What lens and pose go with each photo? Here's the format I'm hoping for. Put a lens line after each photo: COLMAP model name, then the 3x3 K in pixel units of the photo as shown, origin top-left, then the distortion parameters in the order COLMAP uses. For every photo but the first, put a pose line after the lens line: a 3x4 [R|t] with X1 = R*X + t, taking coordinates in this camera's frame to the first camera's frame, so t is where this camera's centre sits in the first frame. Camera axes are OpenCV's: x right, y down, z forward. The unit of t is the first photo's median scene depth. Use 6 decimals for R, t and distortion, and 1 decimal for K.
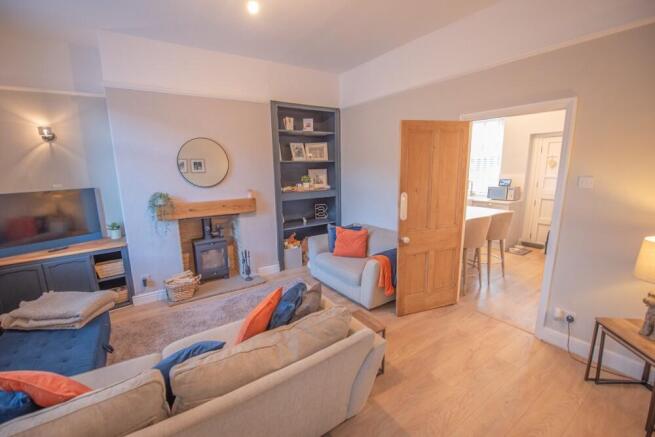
lens RADIAL K [[265.7, 0, 311.3], [0, 265.7, 216.9], [0, 0, 1]] dist [-0.024311, -0.000170]
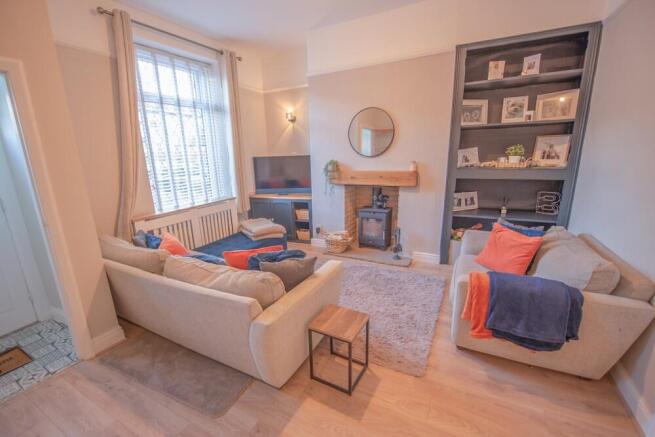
lens RADIAL K [[276.5, 0, 314.3], [0, 276.5, 221.4], [0, 0, 1]] dist [-0.023982, 0.000035]
pose [[0.498156, 0.217851, -0.839275, 0.416829], [-0.130763, 0.975729, 0.175655, -0.024855], [0.857171, 0.022243, 0.514552, 0.246931]]
